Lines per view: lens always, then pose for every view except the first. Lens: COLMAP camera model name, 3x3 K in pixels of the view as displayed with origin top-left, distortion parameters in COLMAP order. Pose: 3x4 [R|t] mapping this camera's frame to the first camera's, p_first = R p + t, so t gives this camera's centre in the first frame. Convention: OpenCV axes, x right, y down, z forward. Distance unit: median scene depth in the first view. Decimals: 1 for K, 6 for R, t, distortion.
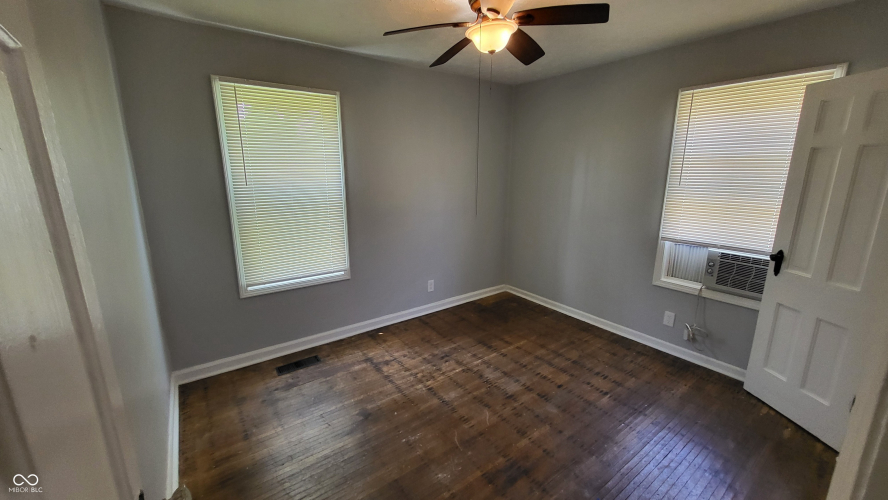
lens RADIAL K [[350.6, 0, 445.9], [0, 350.6, 245.3], [0, 0, 1]] dist [0.000903, 0.000092]
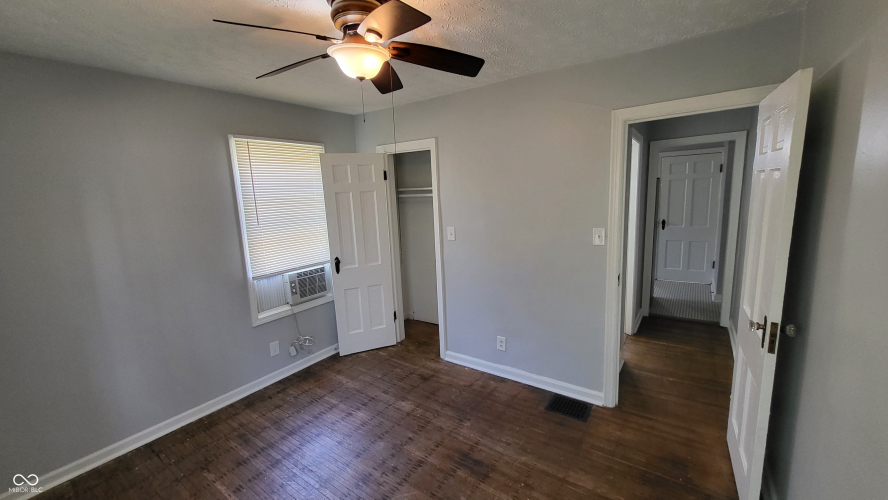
lens RADIAL K [[345.0, 0, 442.8], [0, 345.0, 252.4], [0, 0, 1]] dist [-0.000527, -0.000031]
pose [[-0.304929, -0.146117, 0.941099, -0.510849], [0.252876, 0.940268, 0.227924, -0.193762], [-0.918190, 0.307482, -0.249765, 0.786316]]
